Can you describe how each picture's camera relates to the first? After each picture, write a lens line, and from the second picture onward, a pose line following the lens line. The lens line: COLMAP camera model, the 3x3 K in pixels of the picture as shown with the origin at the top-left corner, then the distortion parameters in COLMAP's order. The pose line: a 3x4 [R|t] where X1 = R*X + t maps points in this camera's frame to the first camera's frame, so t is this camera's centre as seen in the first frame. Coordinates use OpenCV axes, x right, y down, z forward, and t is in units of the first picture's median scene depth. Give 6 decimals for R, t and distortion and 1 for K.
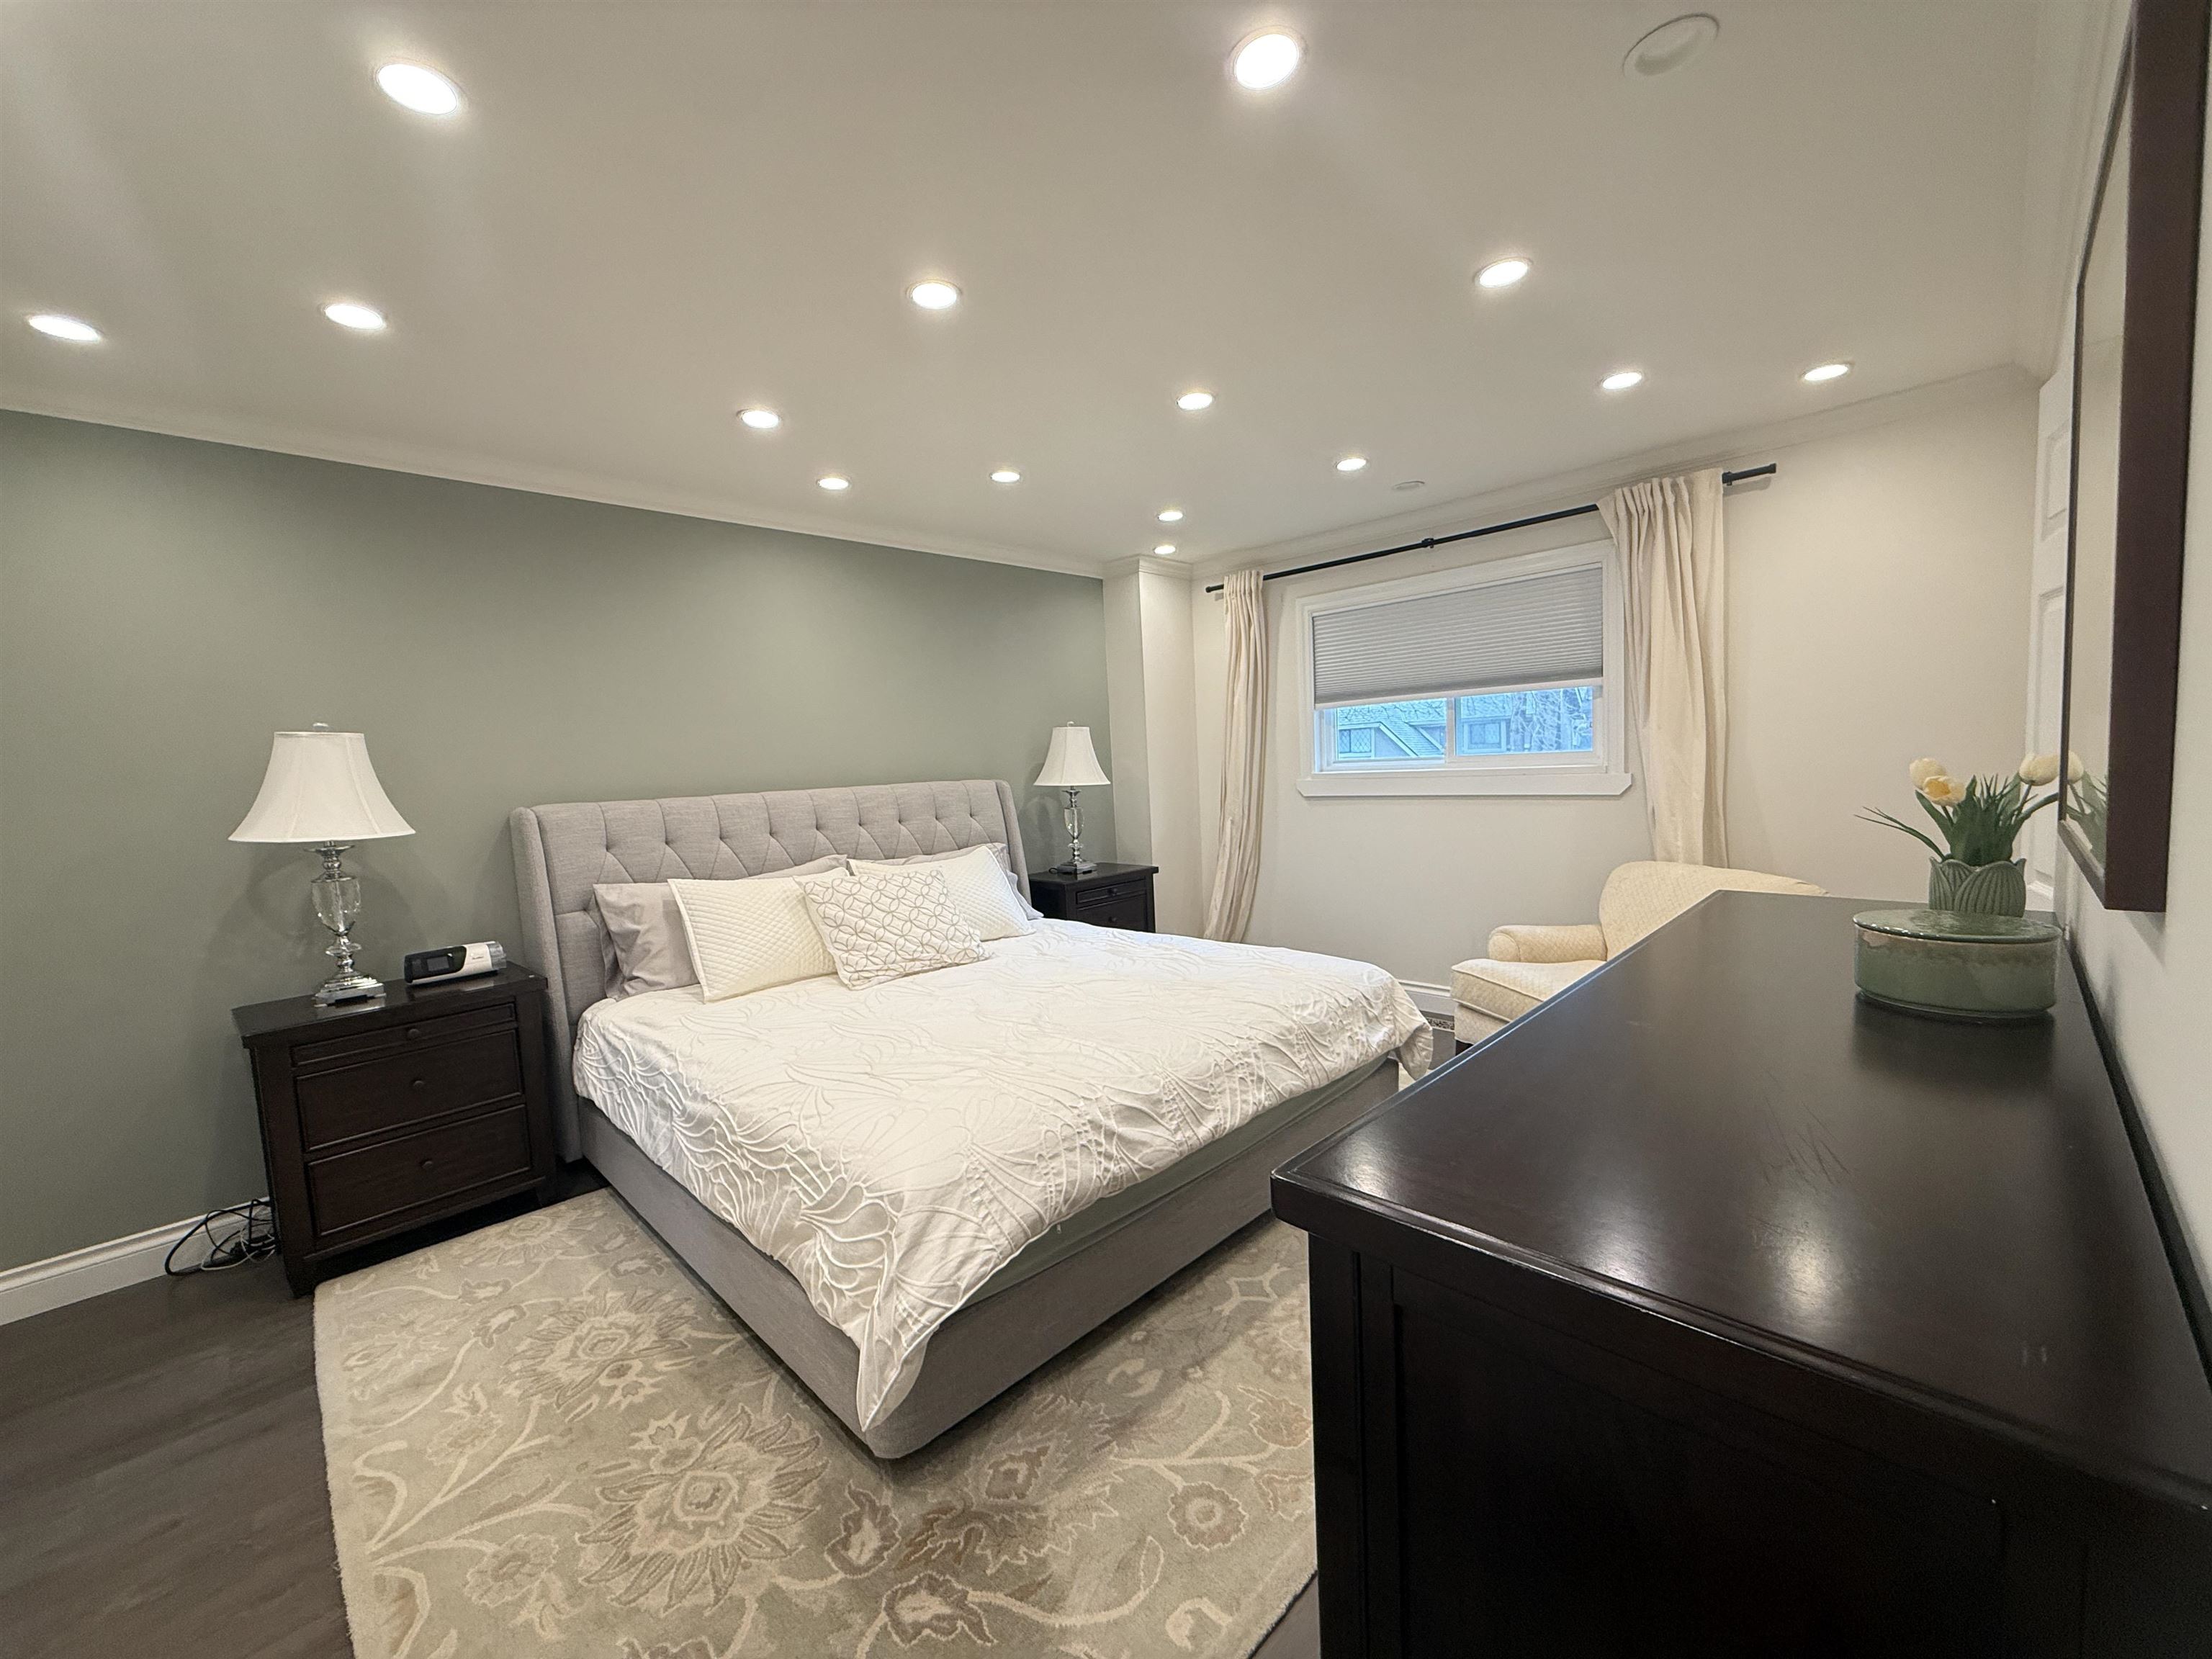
lens RADIAL K [[883.9, 0, 1100.6], [0, 883.9, 815.8], [0, 0, 1]] dist [0.028519, -0.000019]
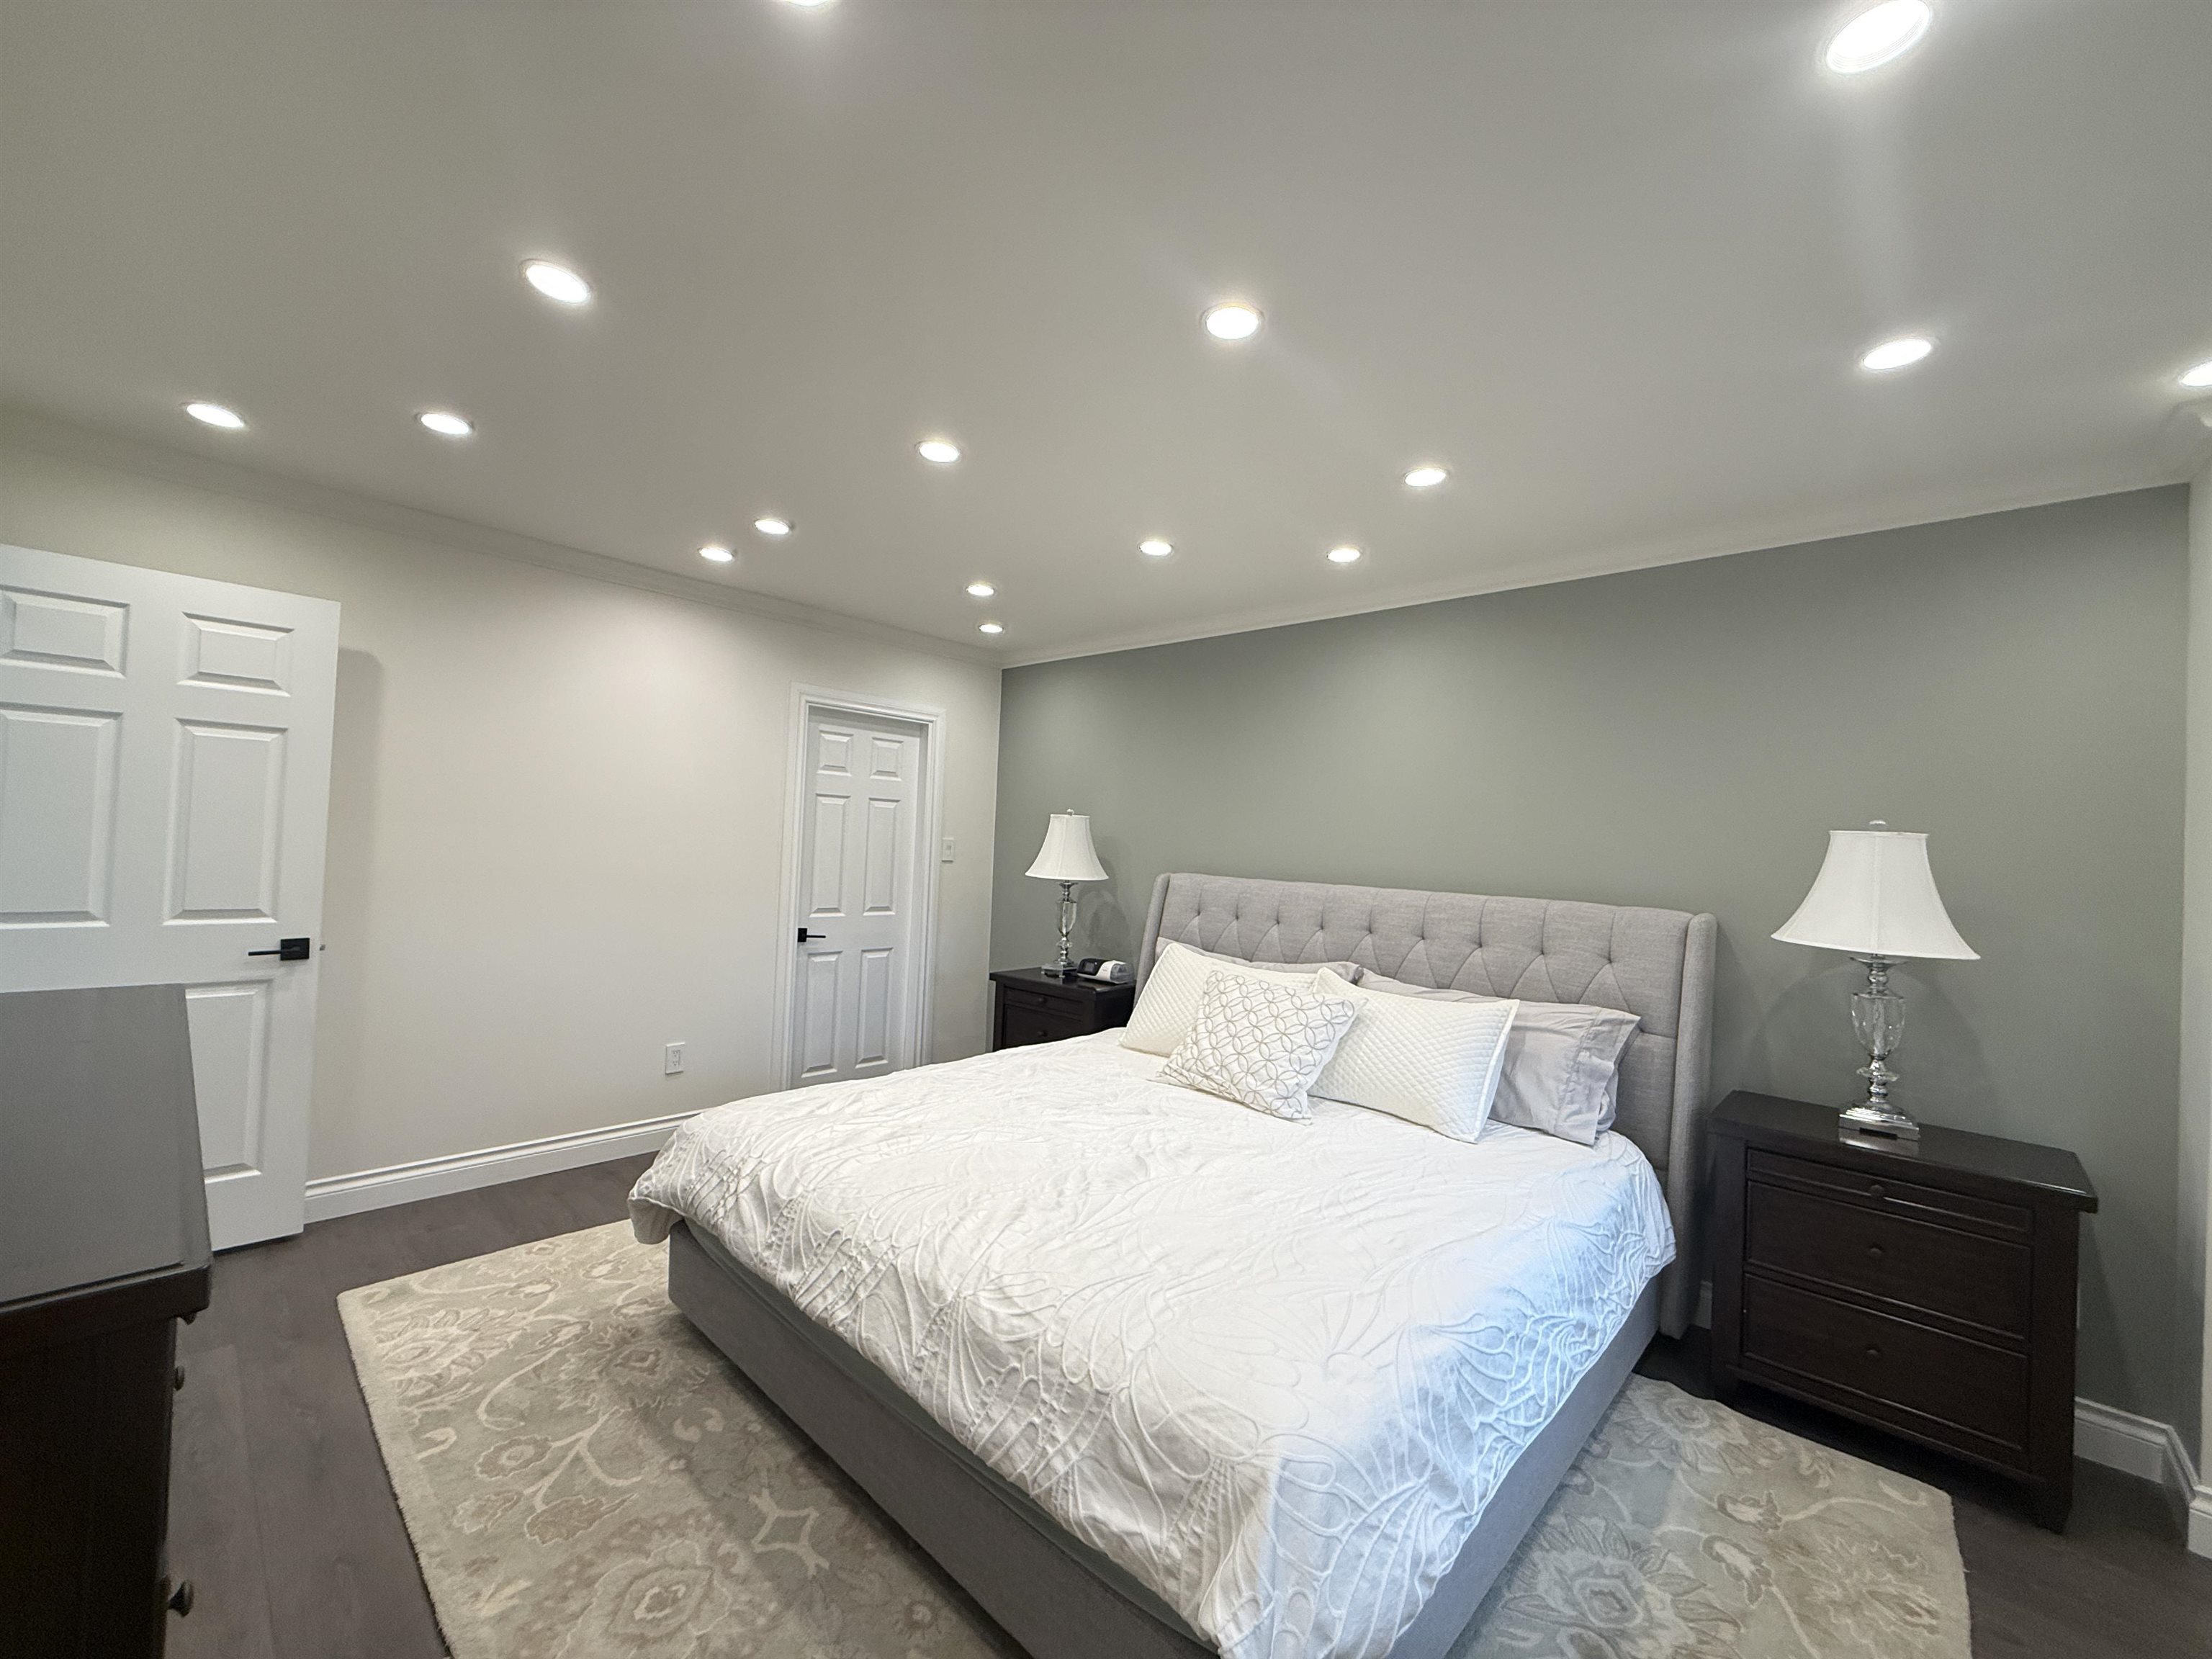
lens RADIAL K [[881.7, 0, 1102.4], [0, 881.7, 830.2], [0, 0, 1]] dist [0.000470, -0.000223]
pose [[0.034502, 0.027547, -0.999025, 0.881318], [-0.120248, 0.992472, 0.023214, -0.120837], [0.992144, 0.119330, 0.037554, 1.107362]]
